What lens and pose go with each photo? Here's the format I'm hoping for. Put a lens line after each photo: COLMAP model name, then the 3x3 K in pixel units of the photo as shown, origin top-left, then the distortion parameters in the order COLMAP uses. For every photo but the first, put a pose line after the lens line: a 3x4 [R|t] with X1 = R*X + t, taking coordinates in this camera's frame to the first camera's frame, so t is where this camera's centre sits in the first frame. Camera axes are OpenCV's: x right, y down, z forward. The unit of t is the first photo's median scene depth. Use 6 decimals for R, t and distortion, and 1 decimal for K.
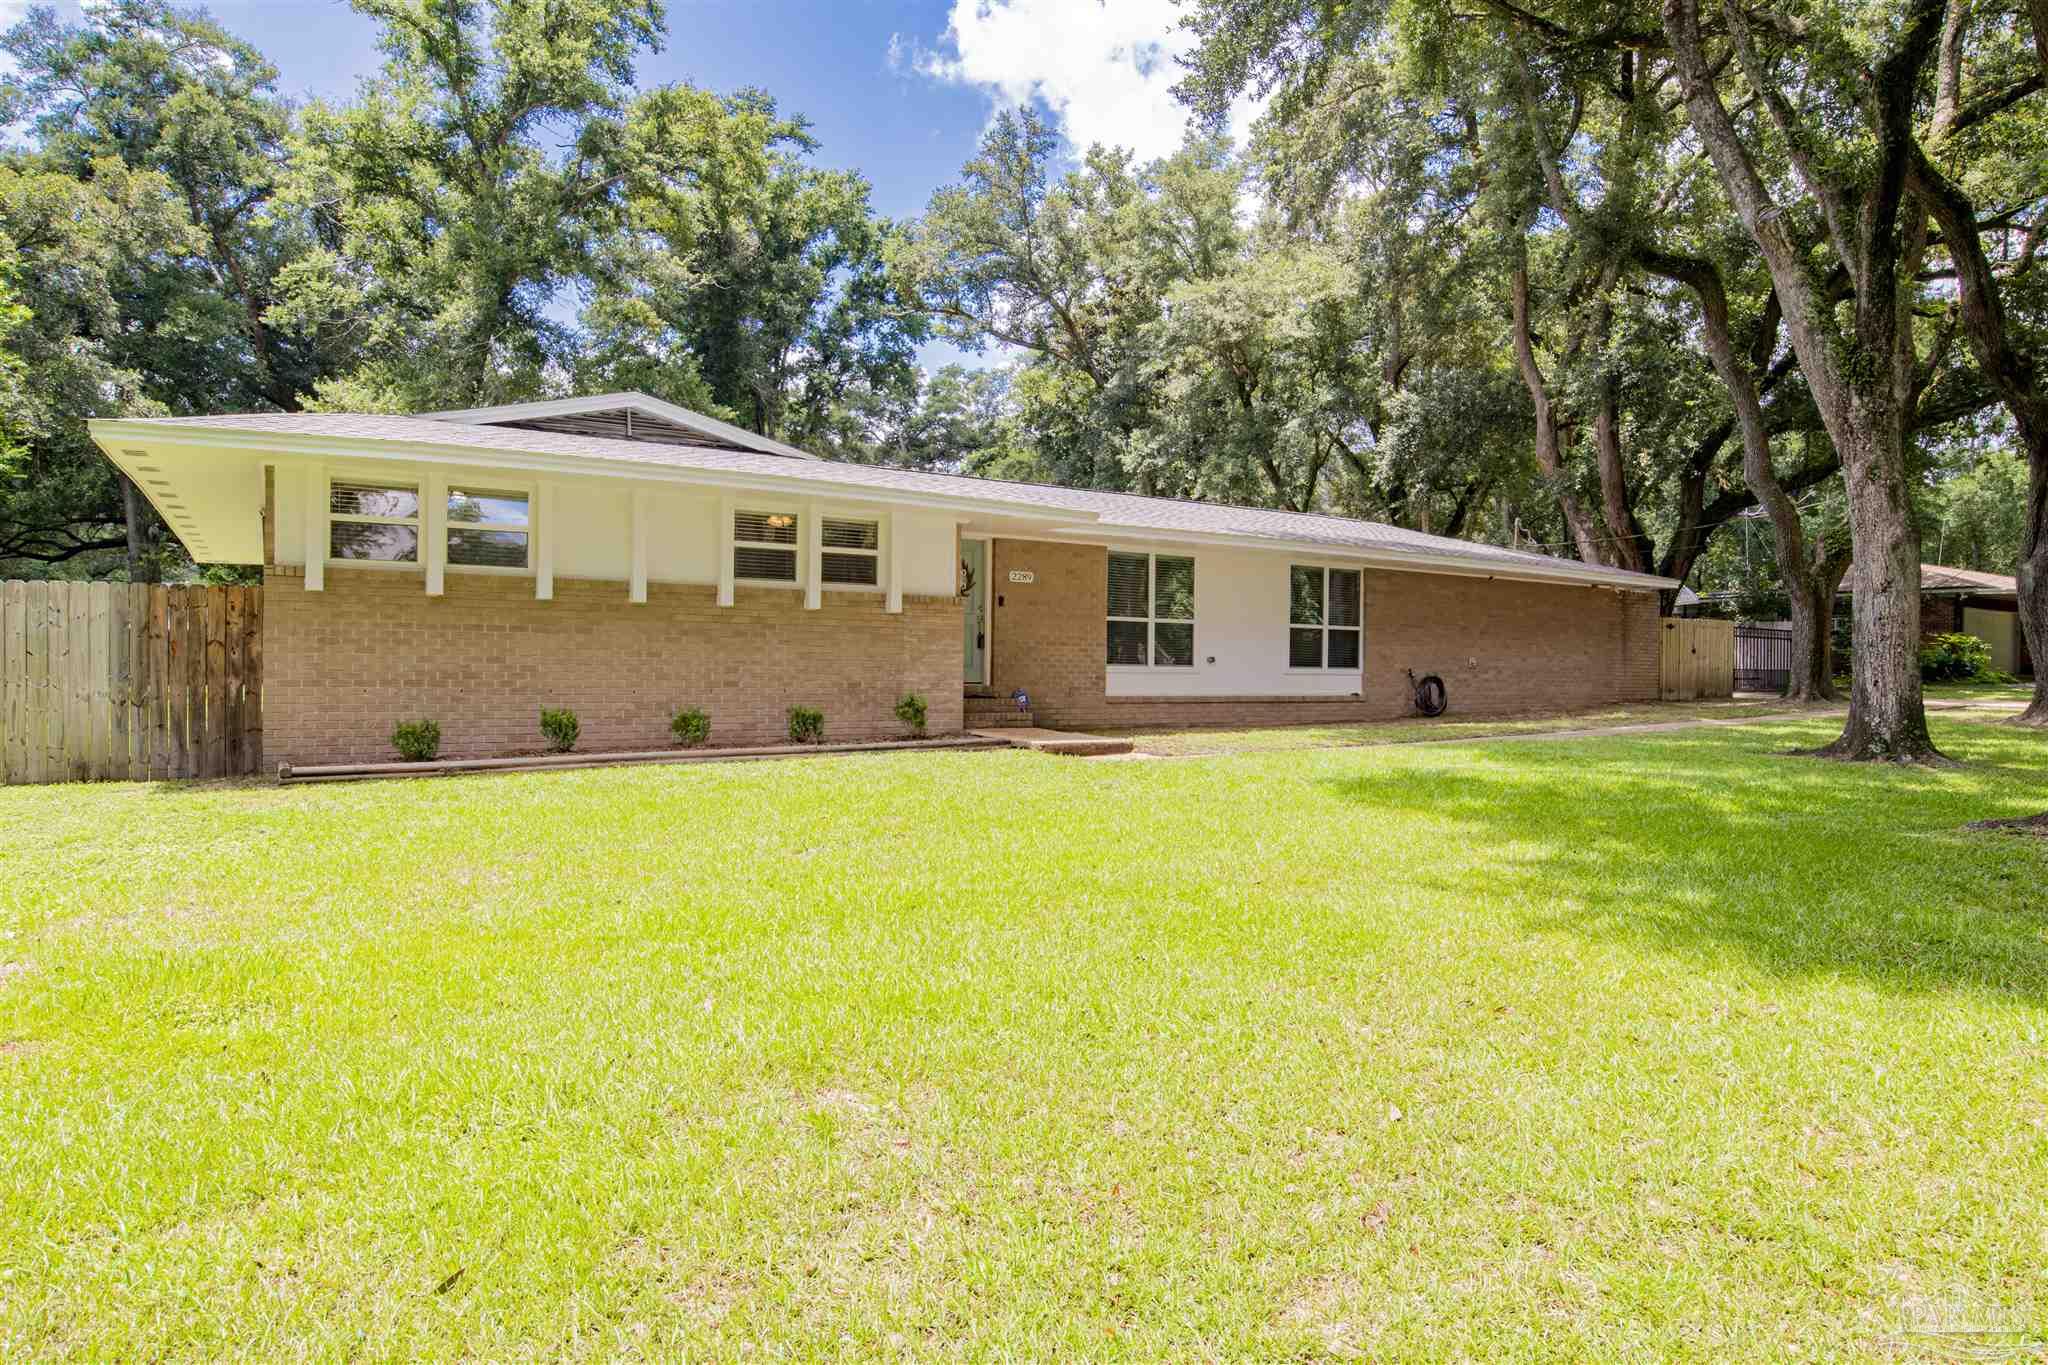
lens RADIAL K [[1187.8, 0, 1042.8], [0, 1187.8, 680.6], [0, 0, 1]] dist [-0.046730, 0.002170]
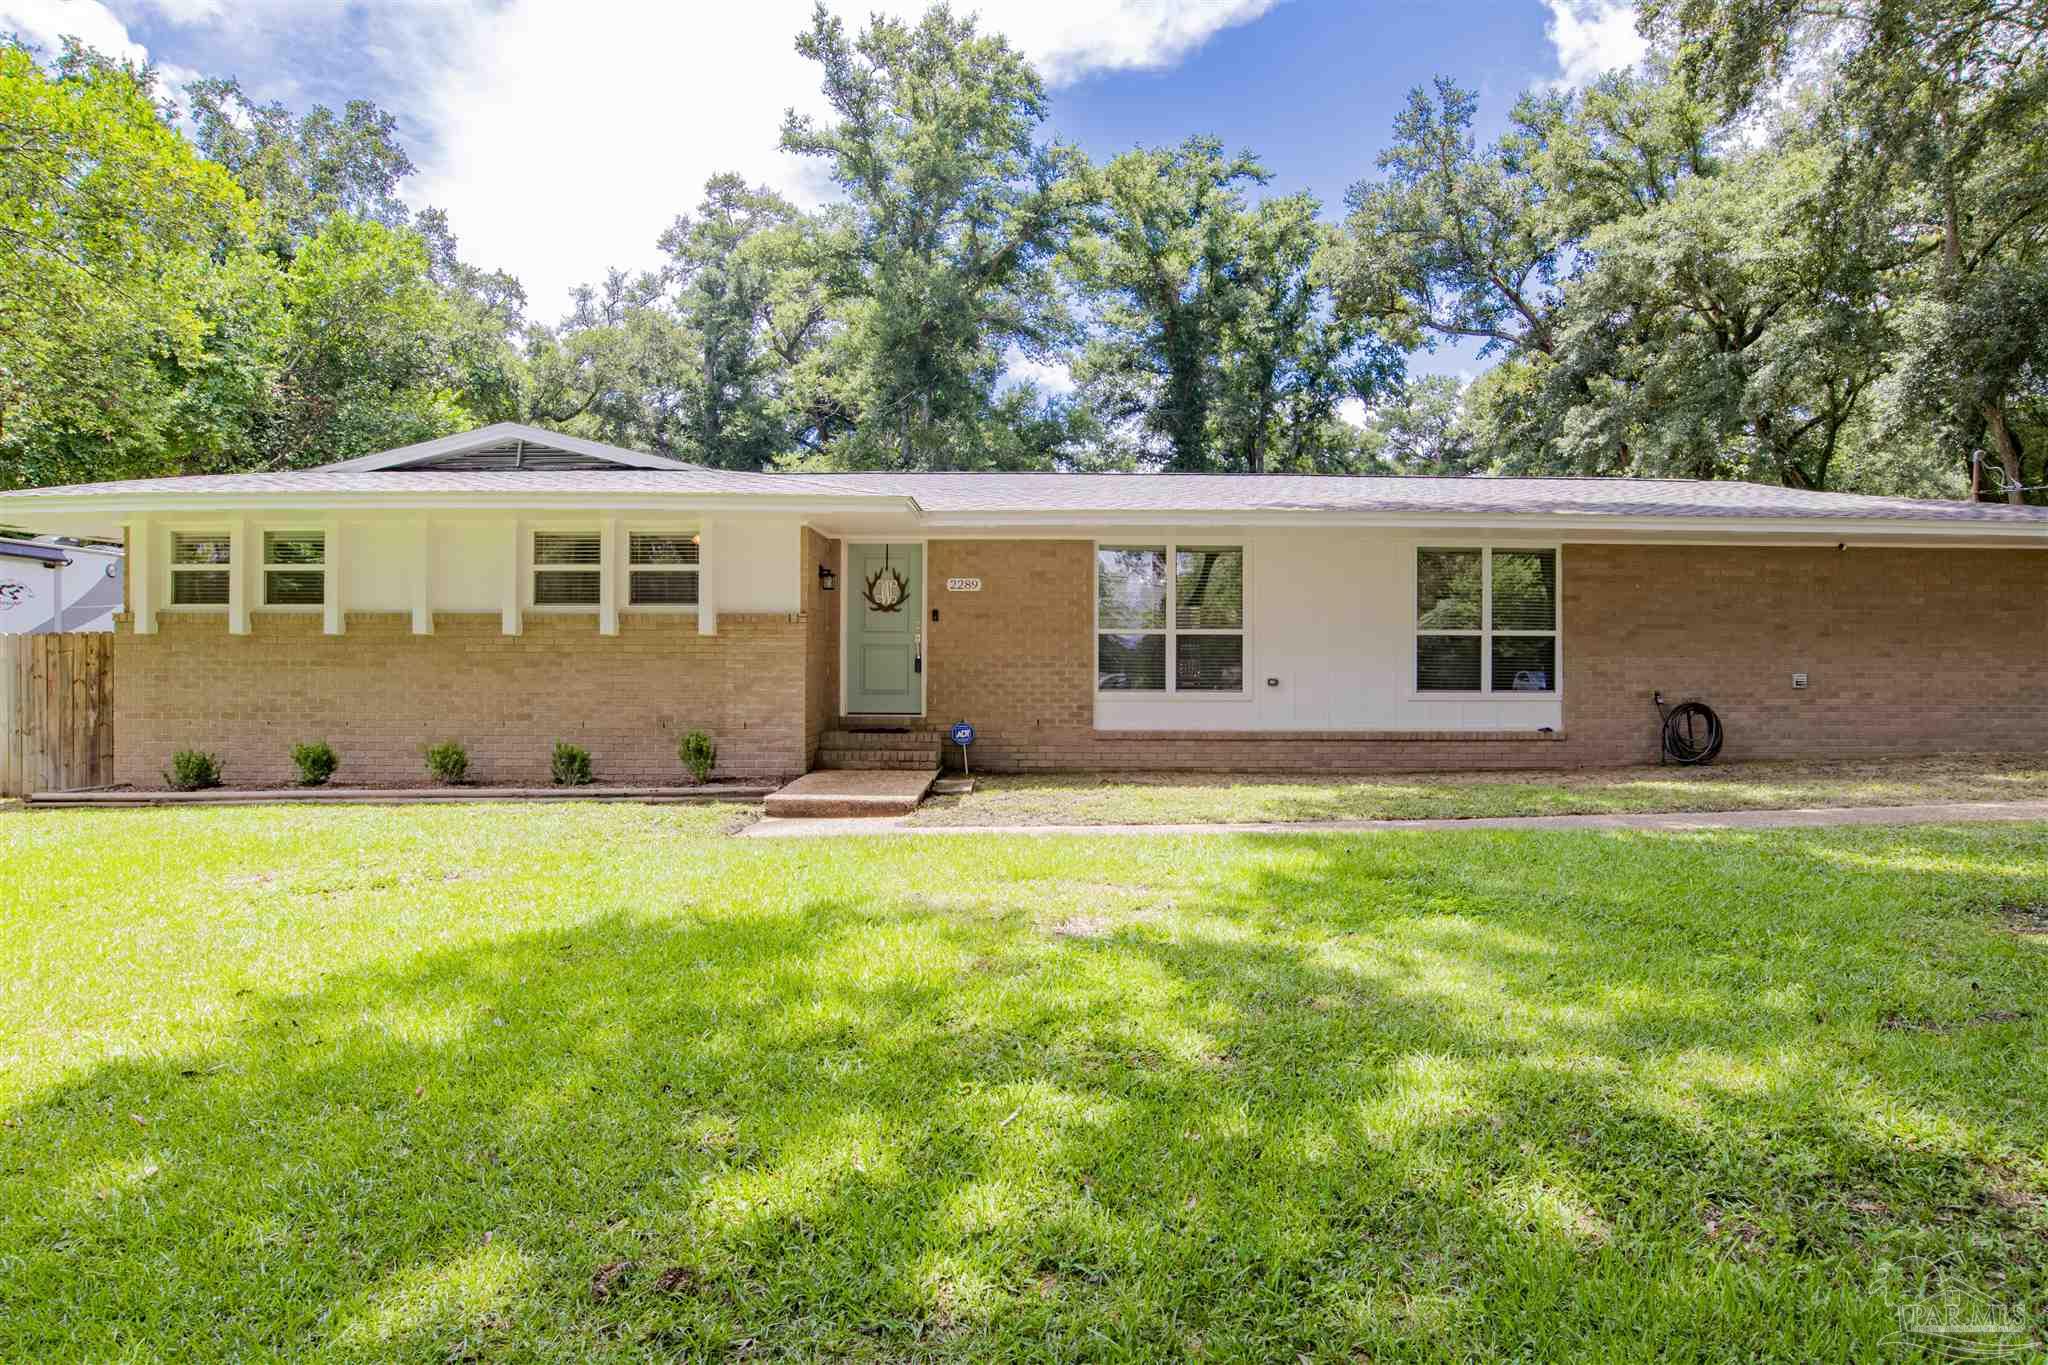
lens RADIAL K [[1057.0, 0, 1030.8], [0, 1057.0, 677.0], [0, 0, 1]] dist [-0.049673, 0.012894]
pose [[0.846463, -0.007533, -0.532394, 0.191293], [0.001482, 0.999929, -0.011792, -0.006948], [0.532445, 0.009193, 0.846415, 0.189139]]
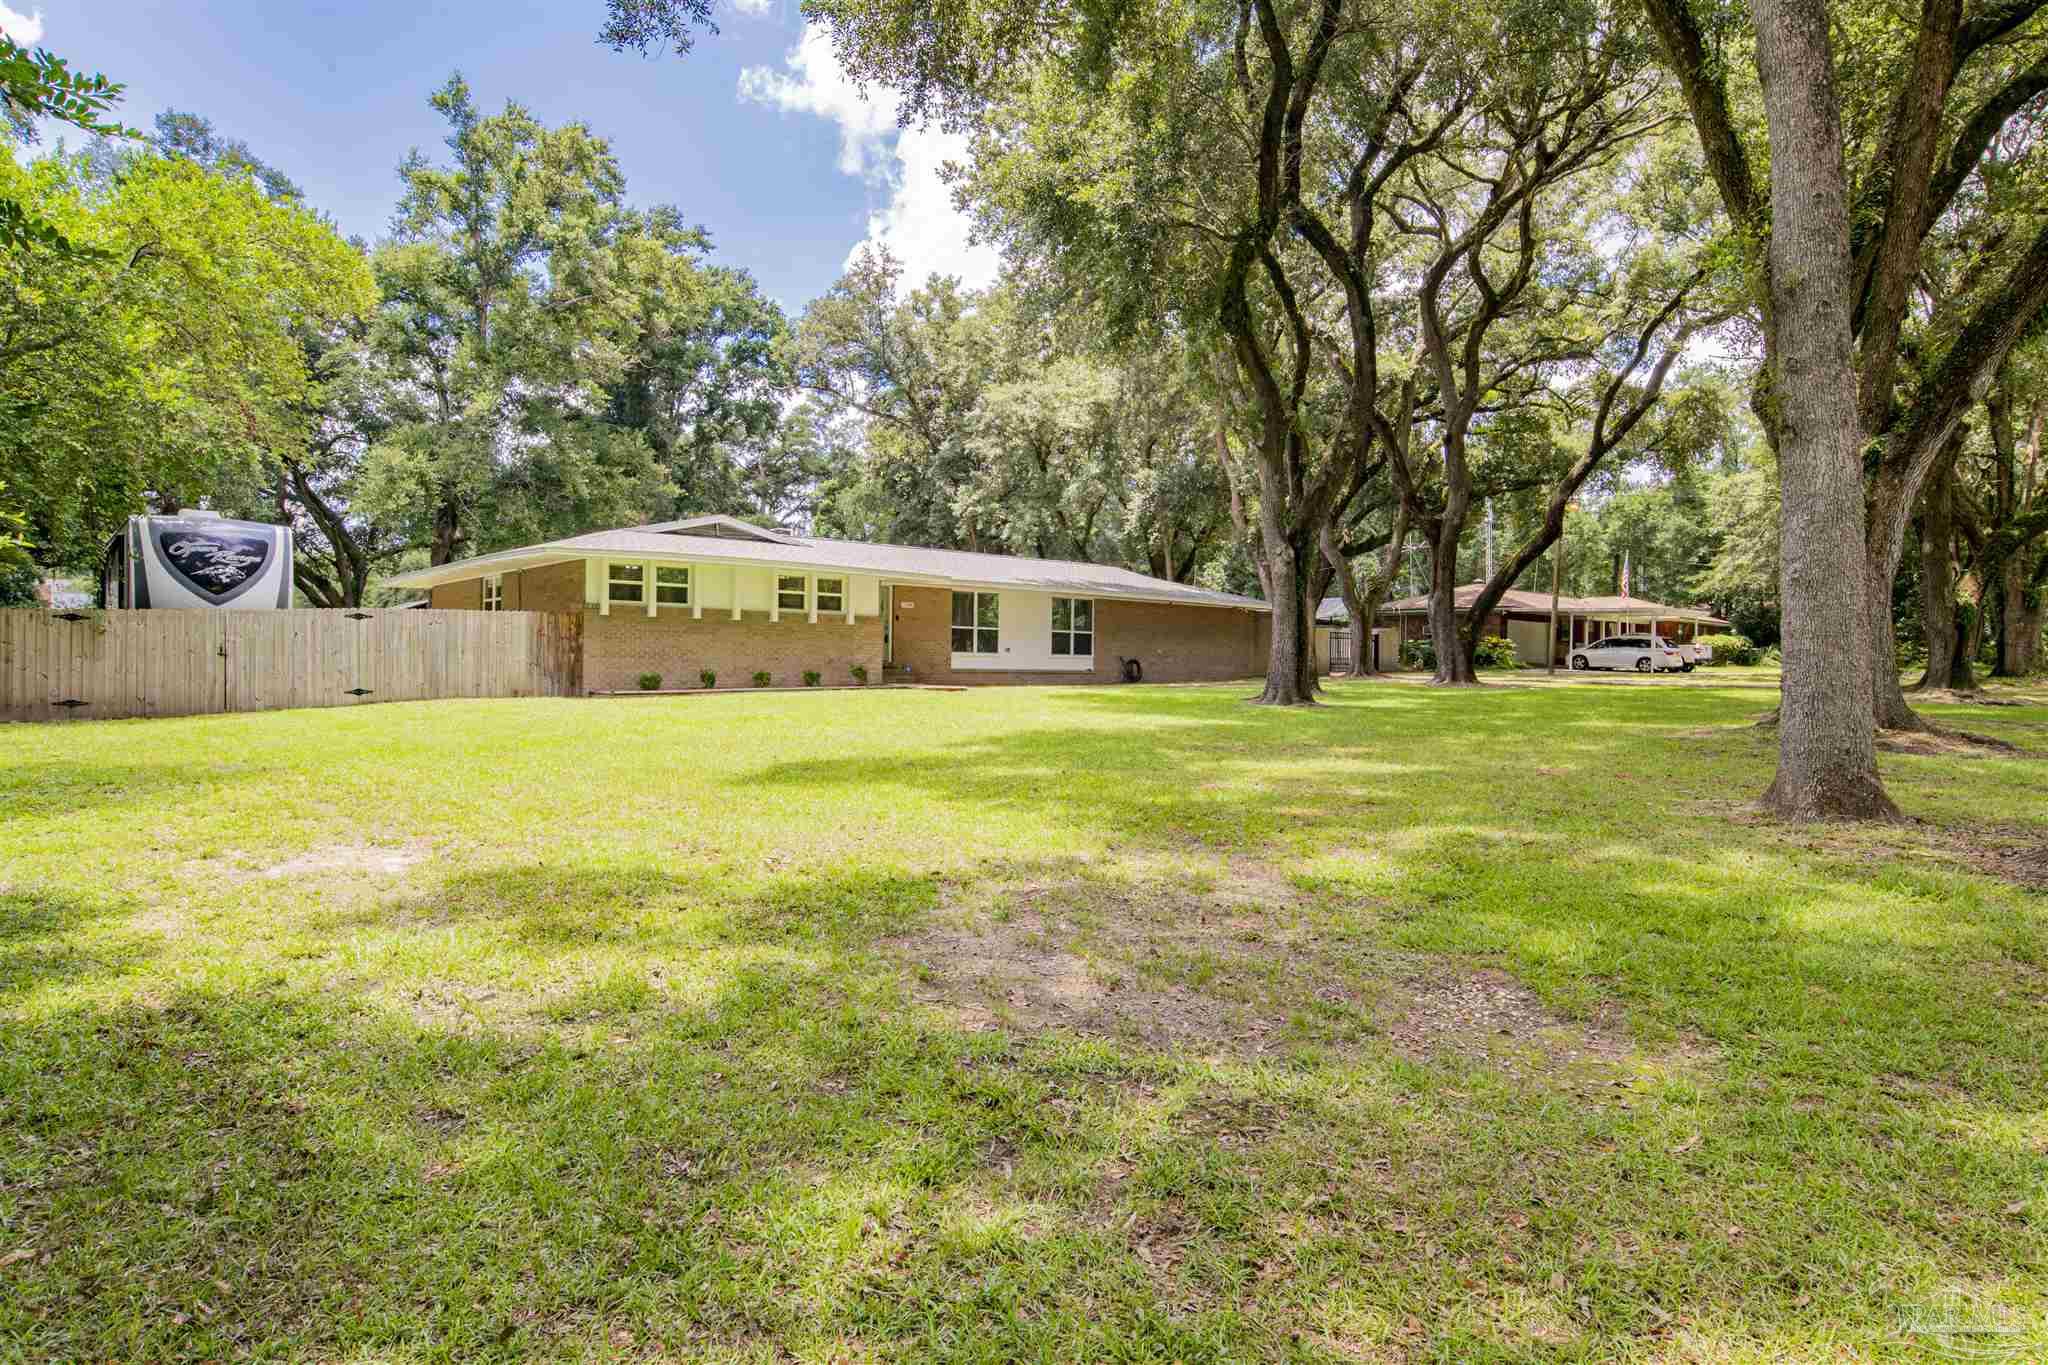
lens RADIAL K [[1103.1, 0, 1017.3], [0, 1103.1, 685.9], [0, 0, 1]] dist [-0.040488, -0.000116]
pose [[0.991169, 0.000061, 0.132605, -0.036640], [-0.001282, 0.999958, 0.009120, 0.011982], [-0.132599, -0.009210, 0.991127, -0.363989]]
